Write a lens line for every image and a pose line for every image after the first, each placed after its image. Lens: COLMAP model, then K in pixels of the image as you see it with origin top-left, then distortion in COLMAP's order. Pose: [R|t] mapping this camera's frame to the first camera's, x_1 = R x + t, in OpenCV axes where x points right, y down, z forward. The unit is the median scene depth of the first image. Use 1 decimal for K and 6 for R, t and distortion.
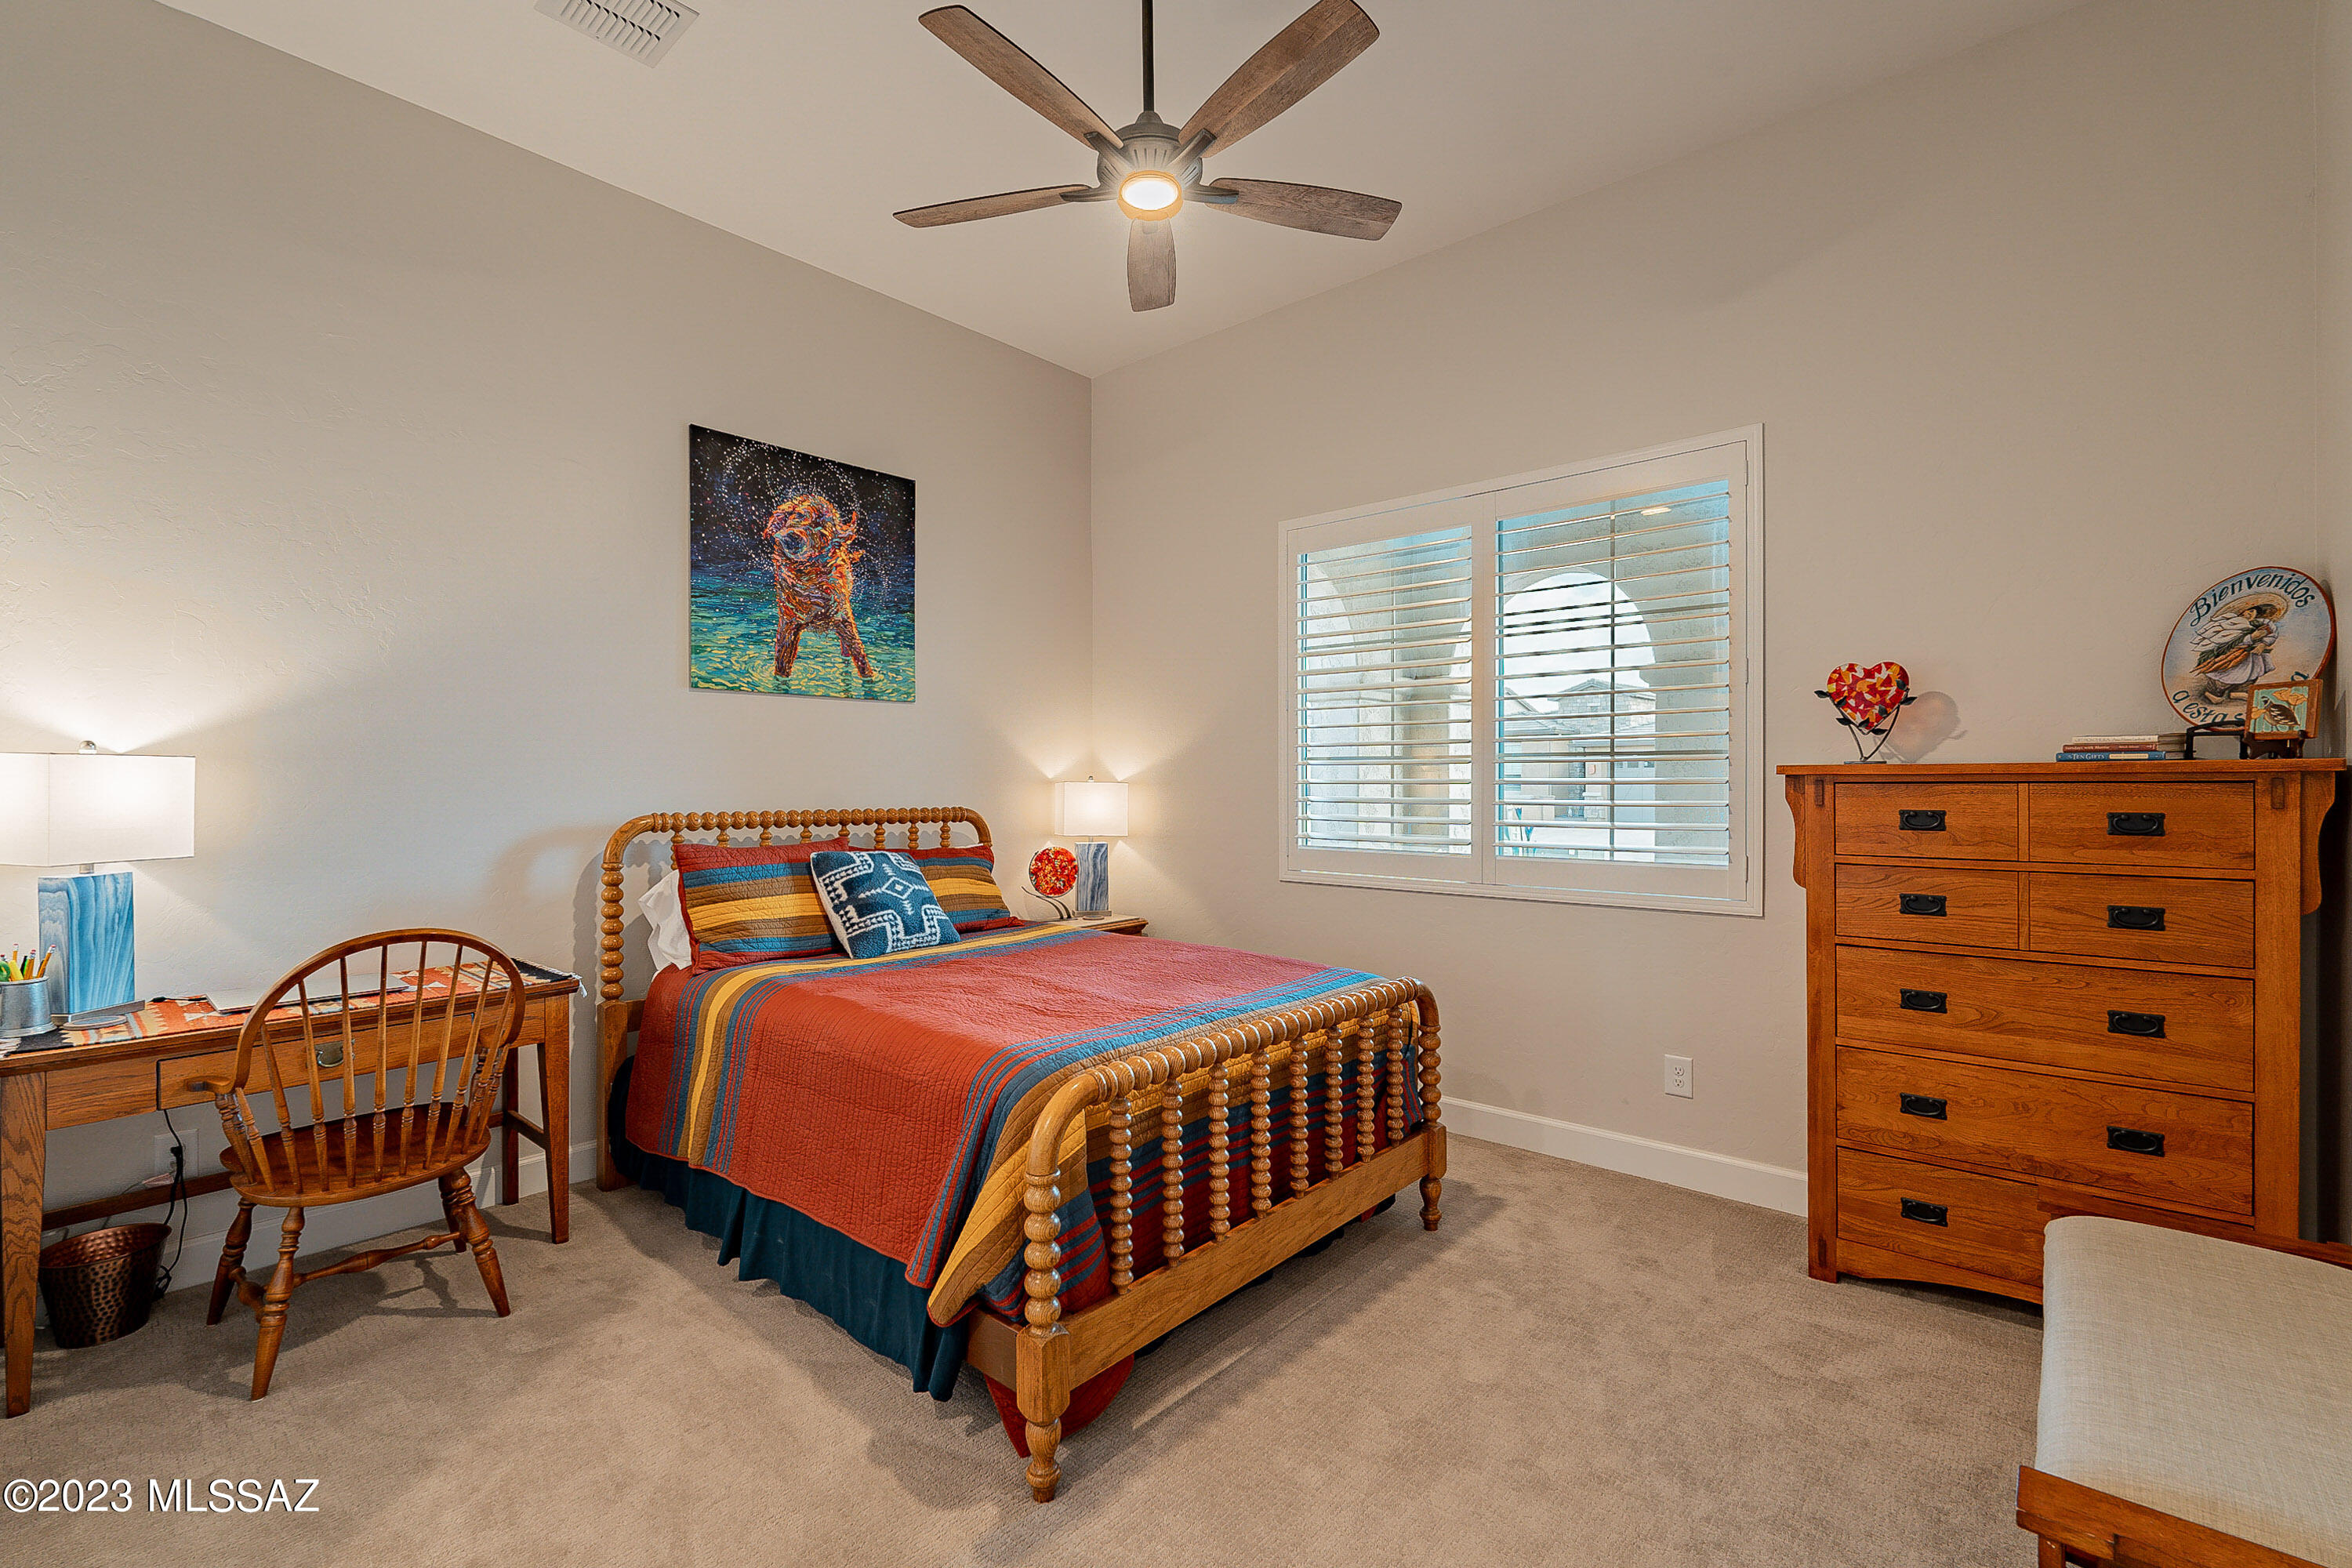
lens RADIAL K [[1056.6, 0, 1186.1], [0, 1056.6, 780.3], [0, 0, 1]] dist [-0.011427, 0.001500]
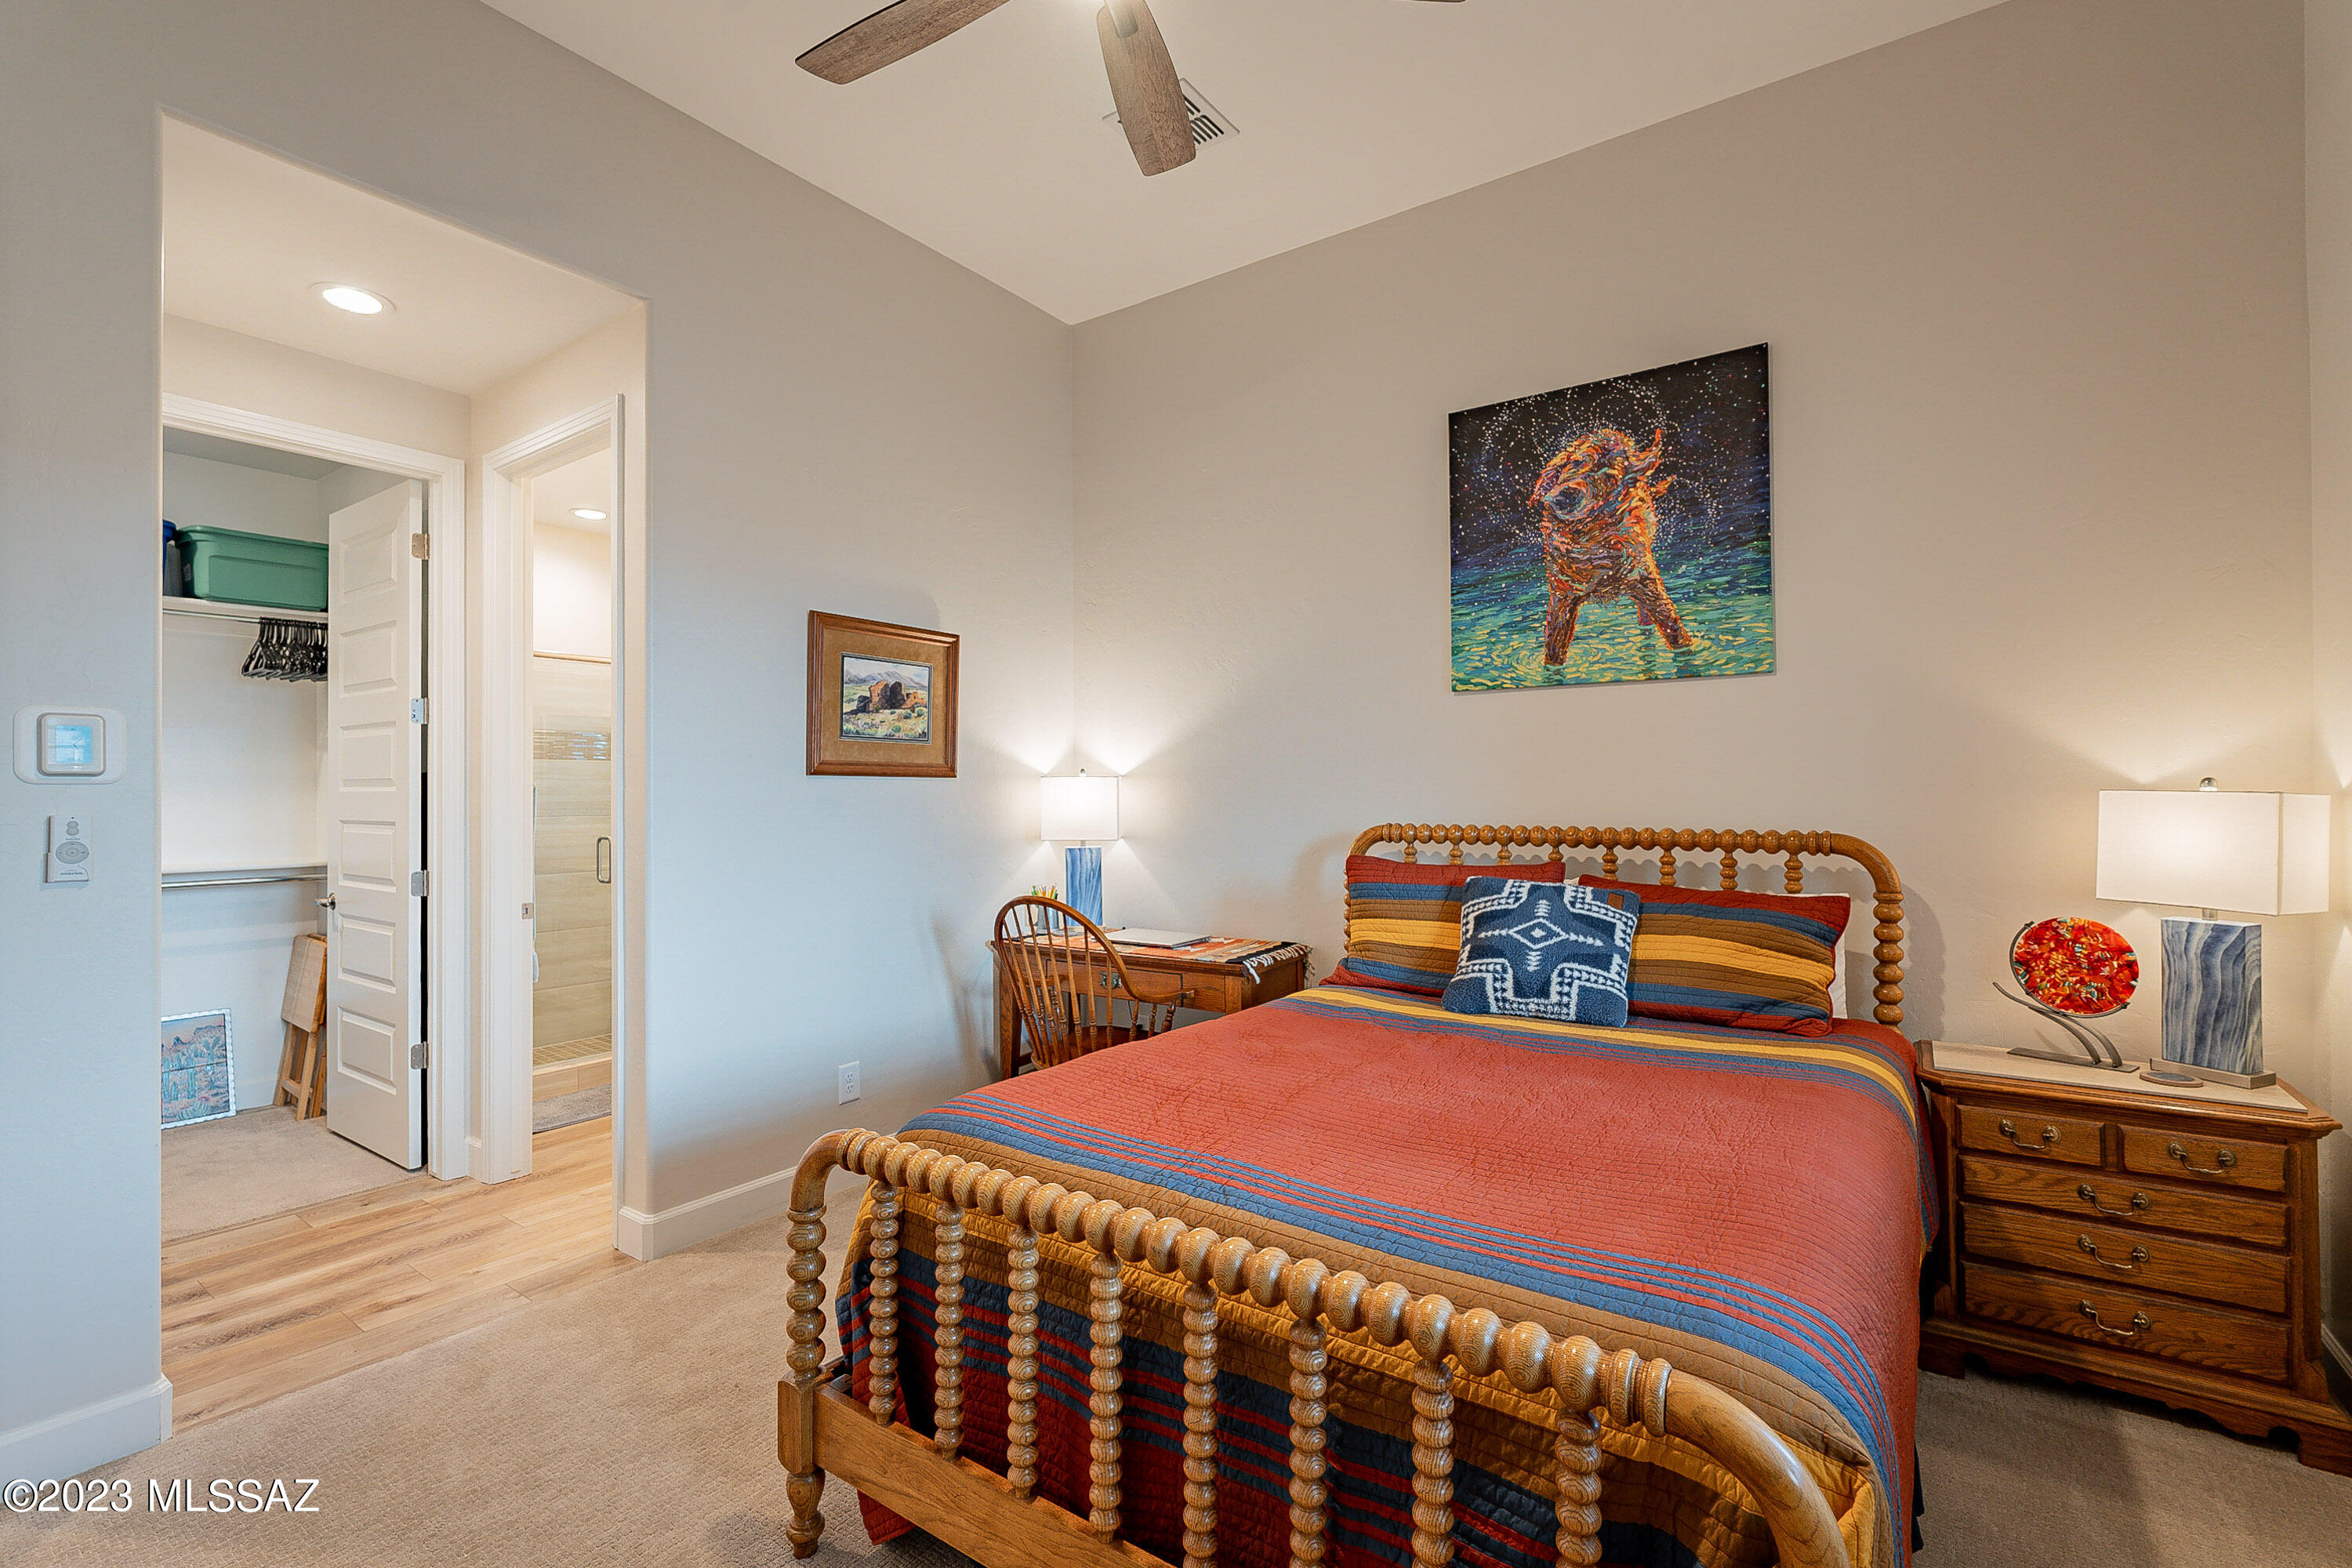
lens RADIAL K [[1056.6, 0, 1178.6], [0, 1056.6, 783.2], [0, 0, 1]] dist [-0.011427, 0.001500]
pose [[0.079498, -0.009754, -0.996787, 0.416046], [0.002234, 0.999951, -0.009607, 0.002005], [0.996833, -0.001463, 0.079516, 0.629403]]
